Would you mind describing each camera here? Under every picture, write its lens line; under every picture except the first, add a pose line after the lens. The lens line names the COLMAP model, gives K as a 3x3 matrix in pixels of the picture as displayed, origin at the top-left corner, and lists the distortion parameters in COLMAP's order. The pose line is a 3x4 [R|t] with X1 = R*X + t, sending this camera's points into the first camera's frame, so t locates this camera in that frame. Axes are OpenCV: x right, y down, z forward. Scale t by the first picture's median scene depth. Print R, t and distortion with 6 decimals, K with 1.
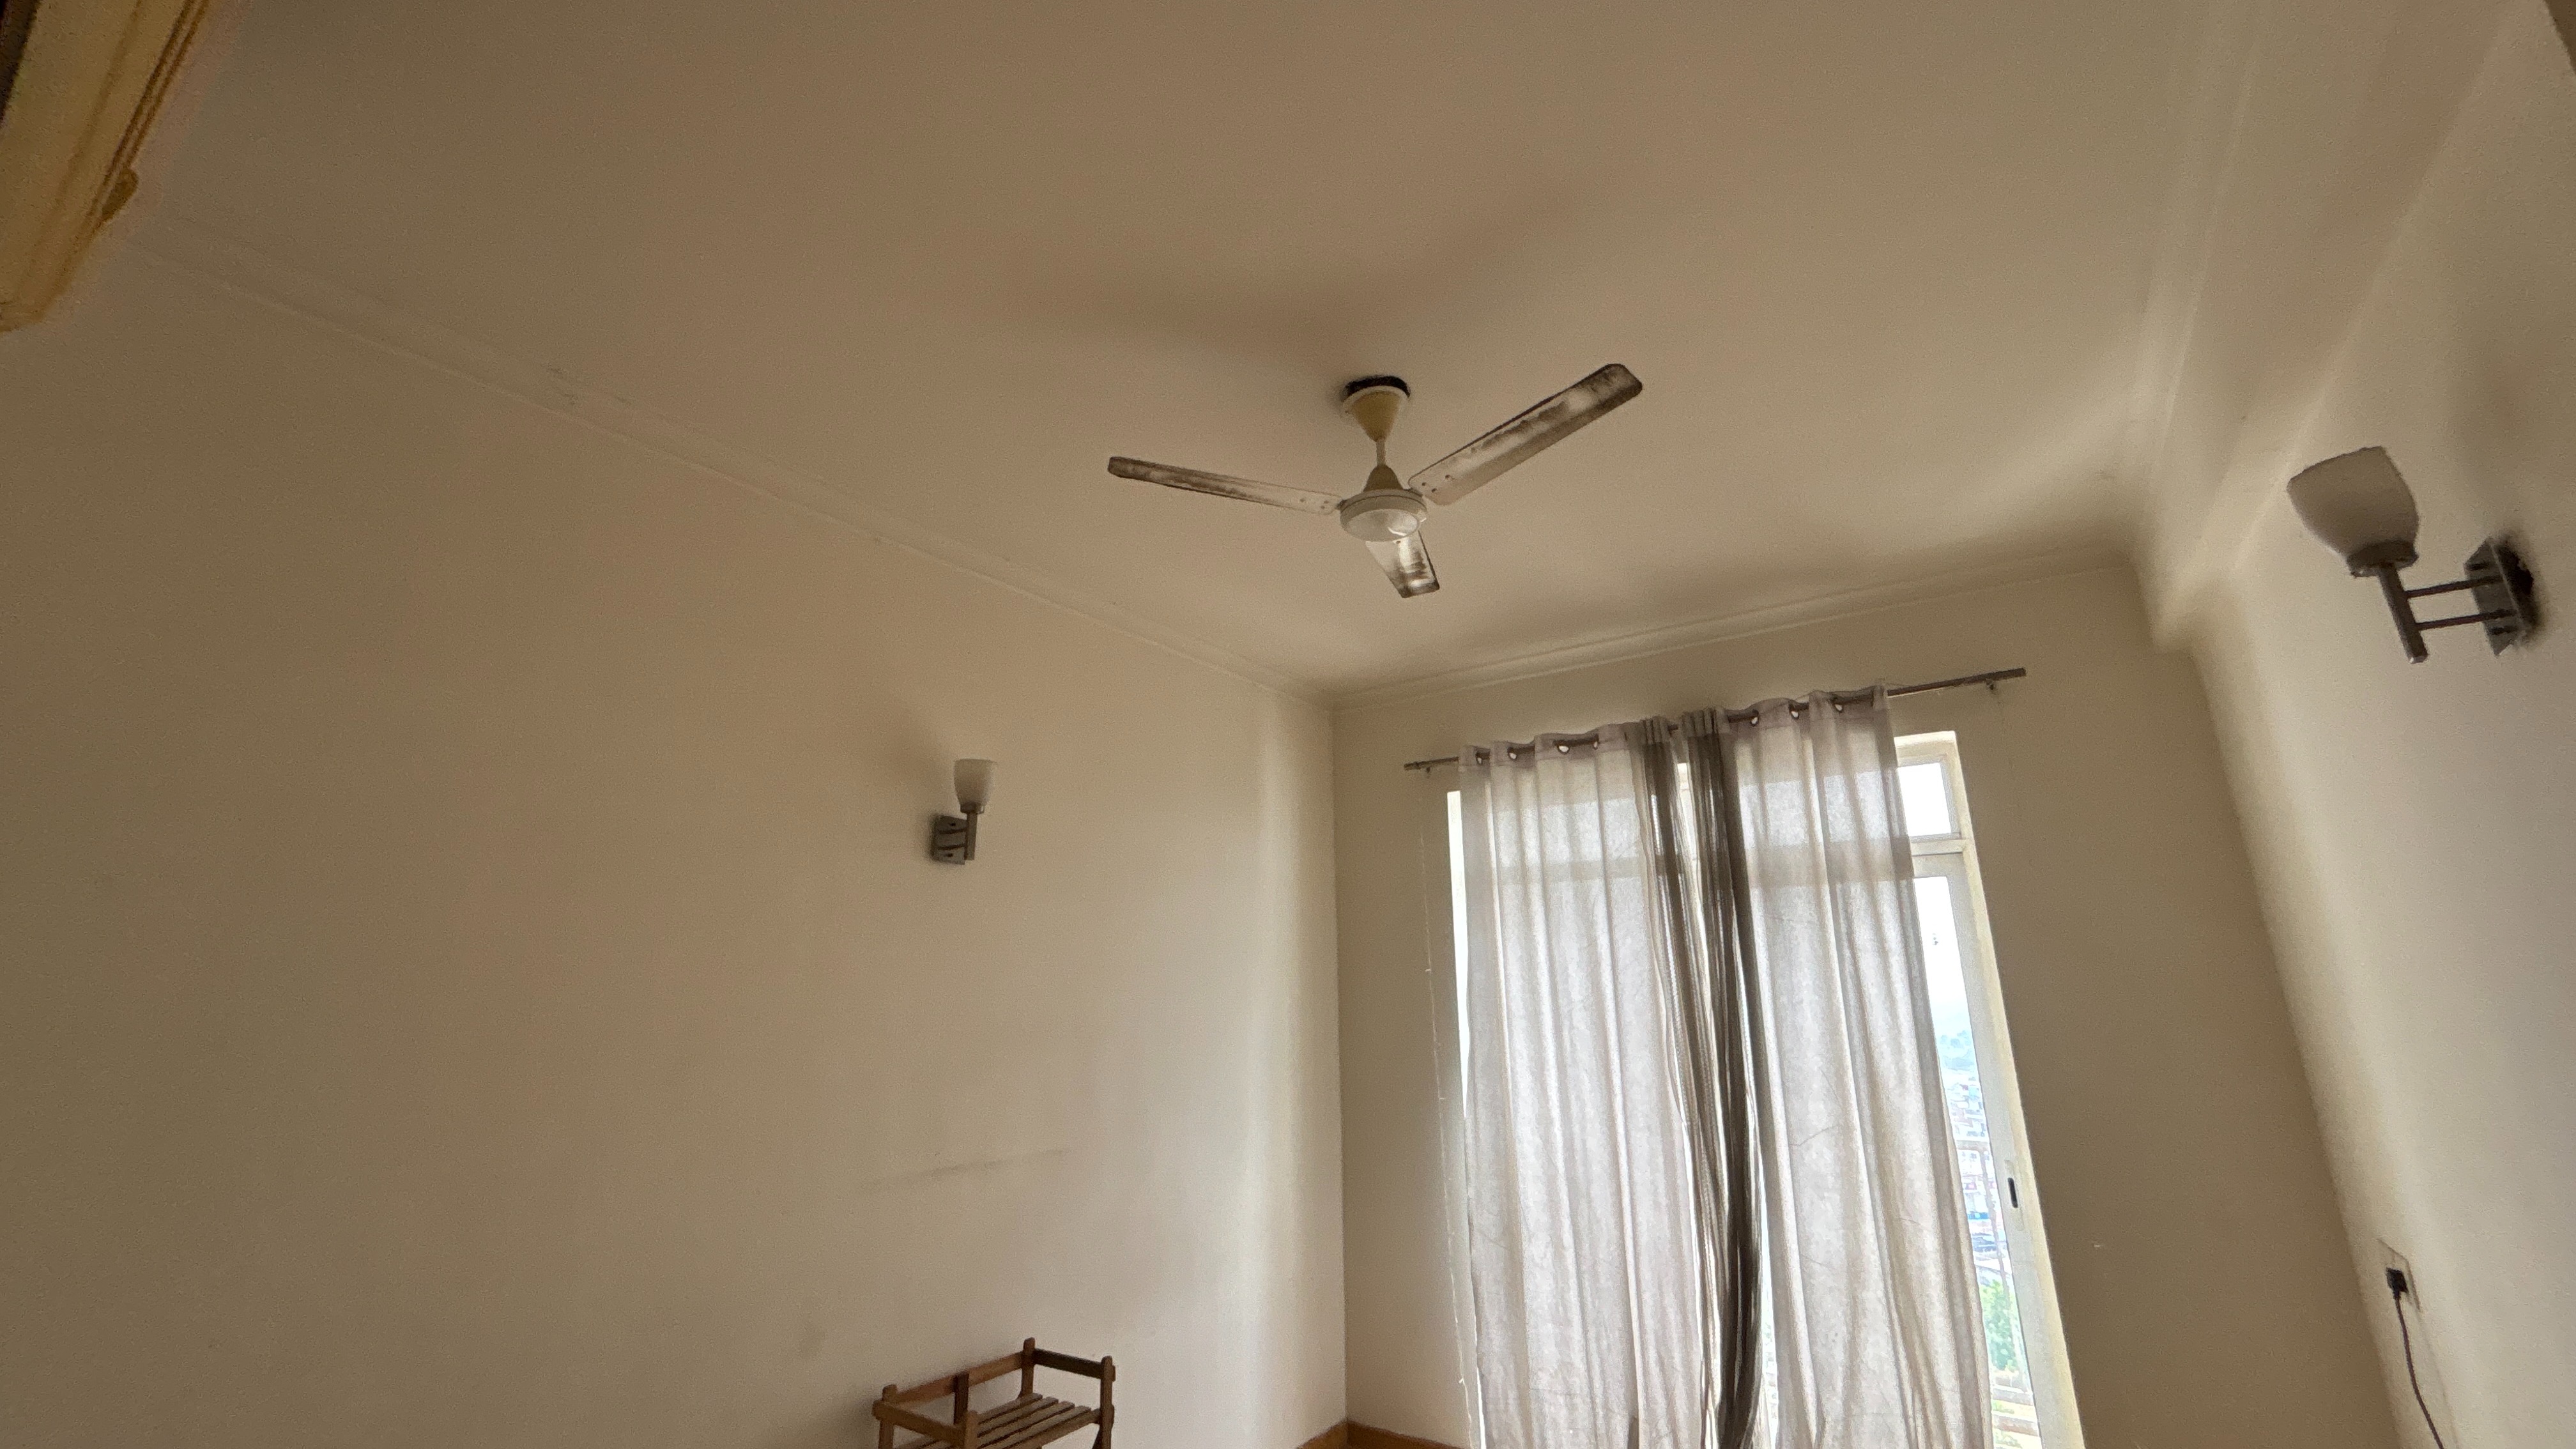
lens RADIAL K [[1039.4, 0, 1287.8], [0, 1039.4, 714.9], [0, 0, 1]] dist [-0.012442, -0.000241]
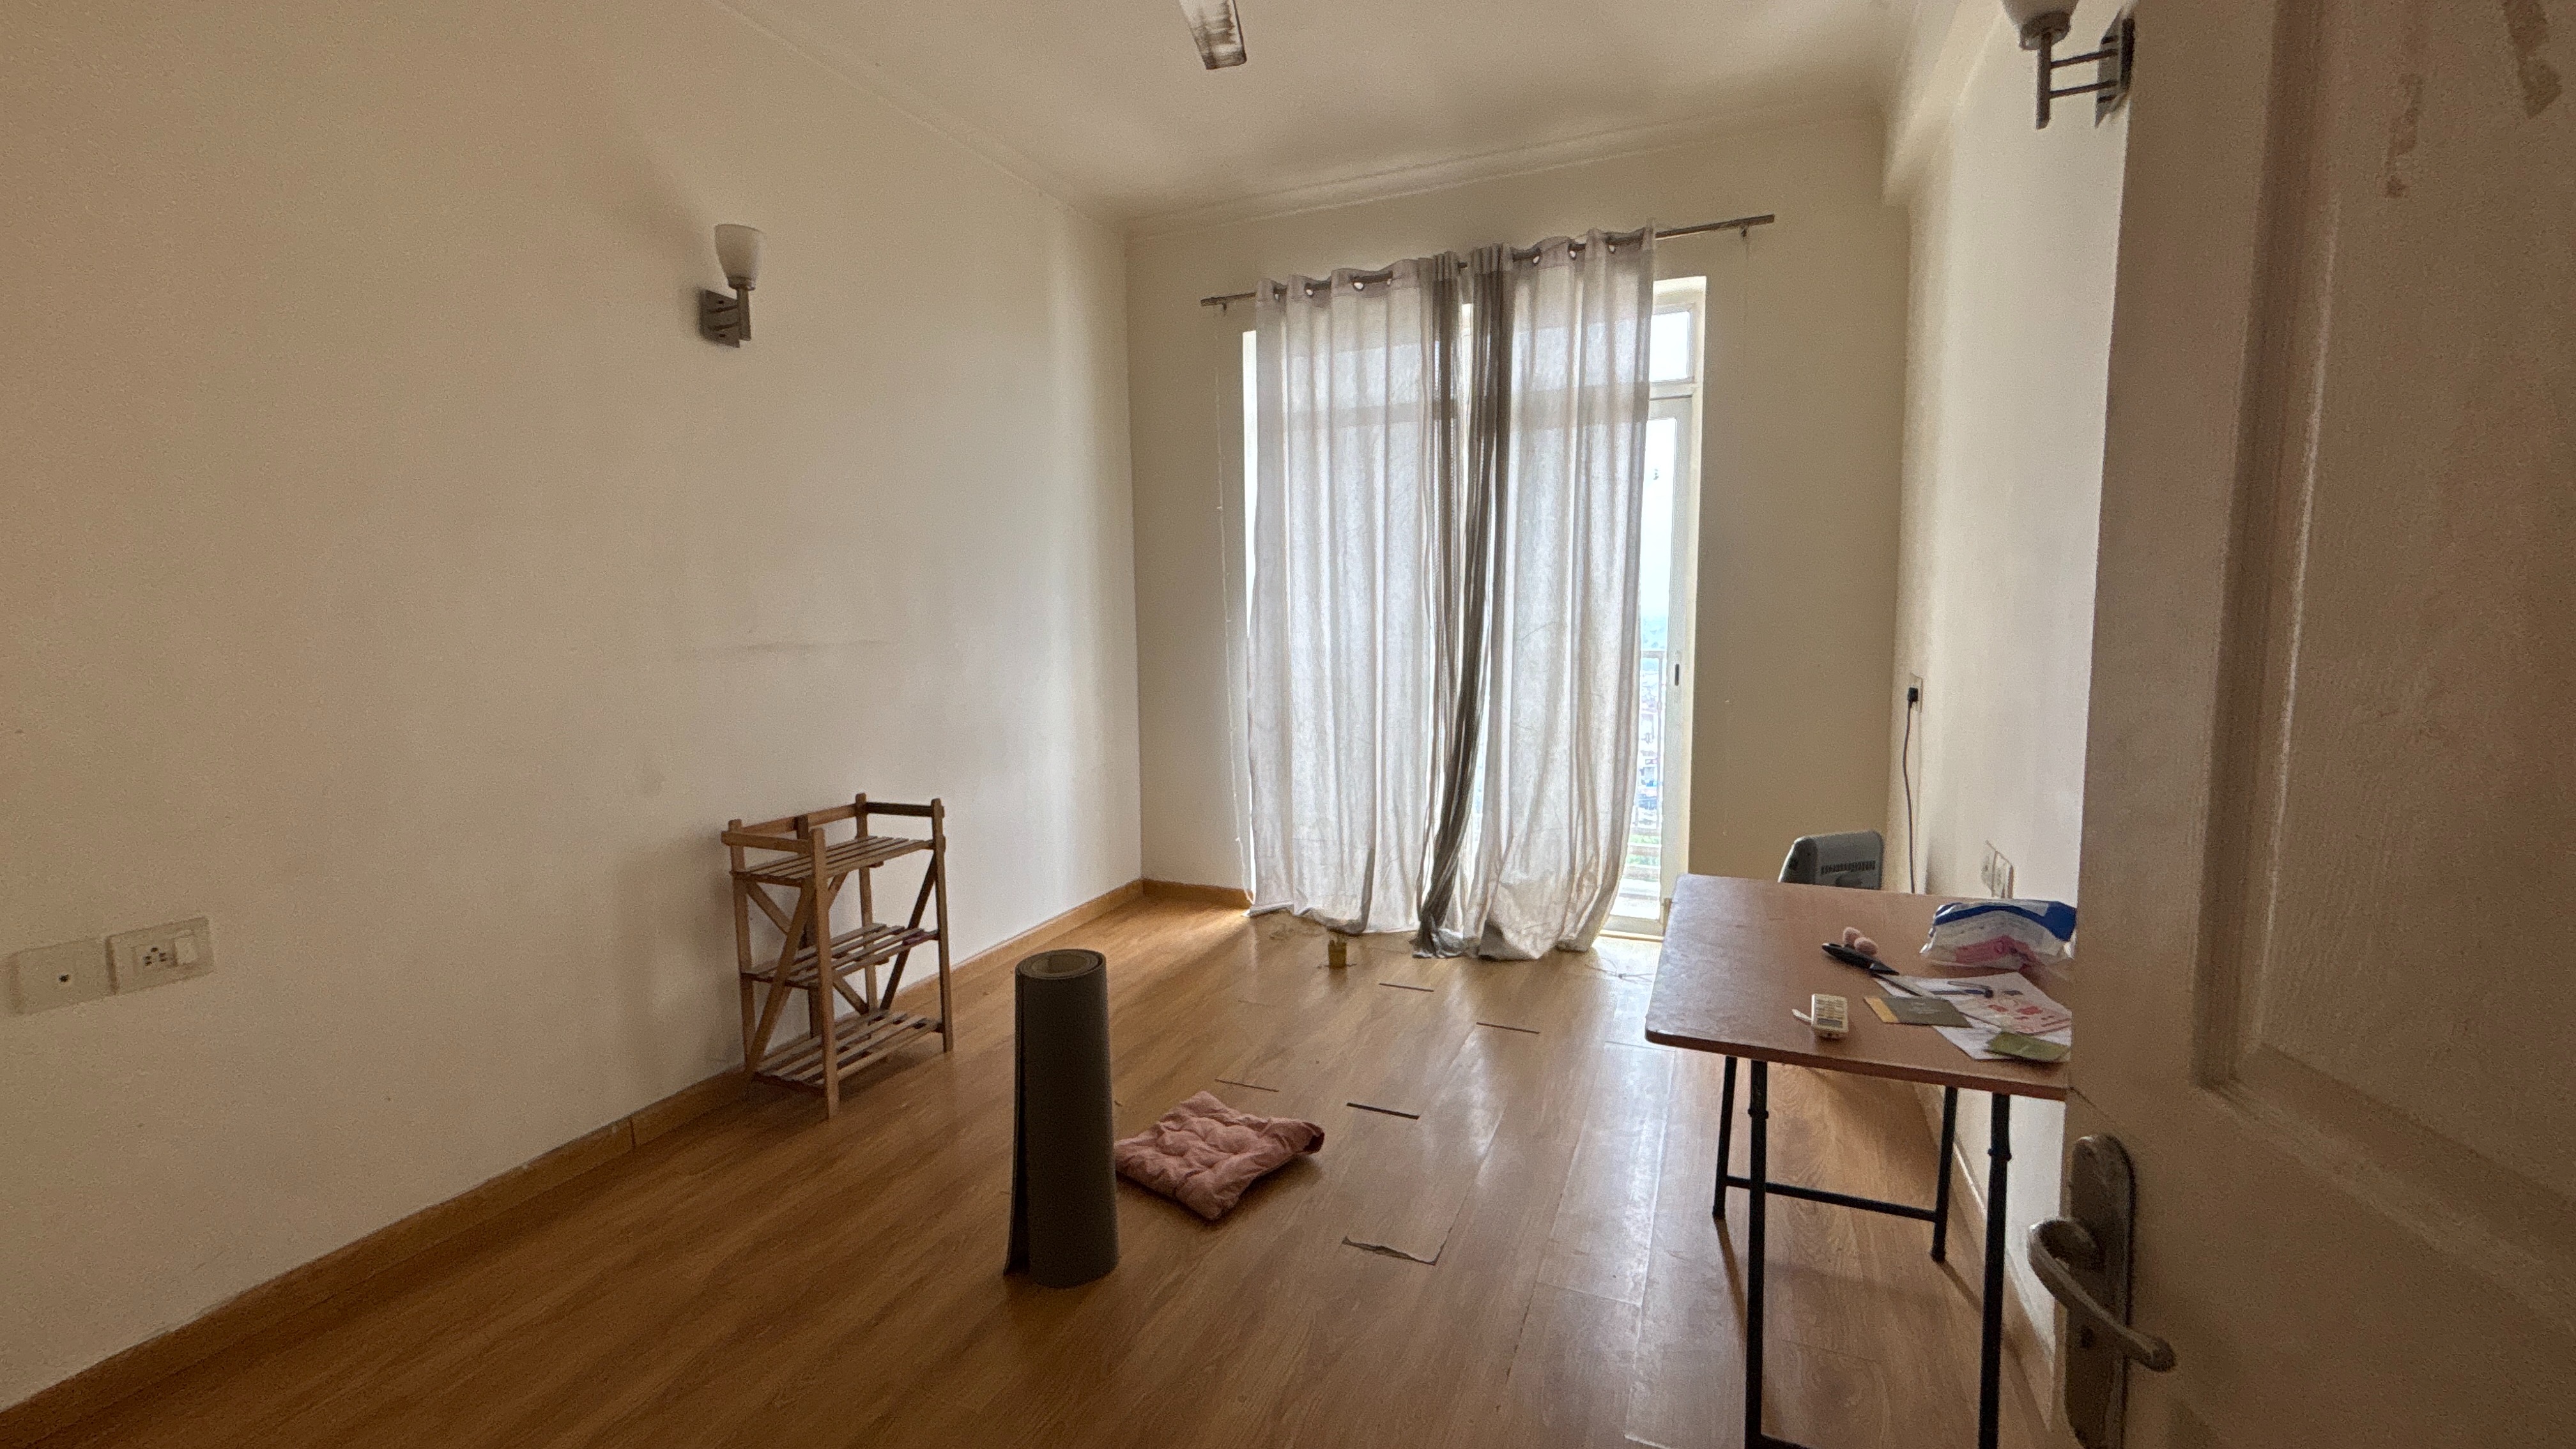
lens RADIAL K [[1031.5, 0, 1297.2], [0, 1031.5, 712.8], [0, 0, 1]] dist [0.000164, -0.000193]
pose [[0.977983, -0.019344, 0.207787, -0.013300], [-0.057369, 0.932410, 0.356820, 0.075170], [-0.200645, -0.360884, 0.910771, -0.070609]]
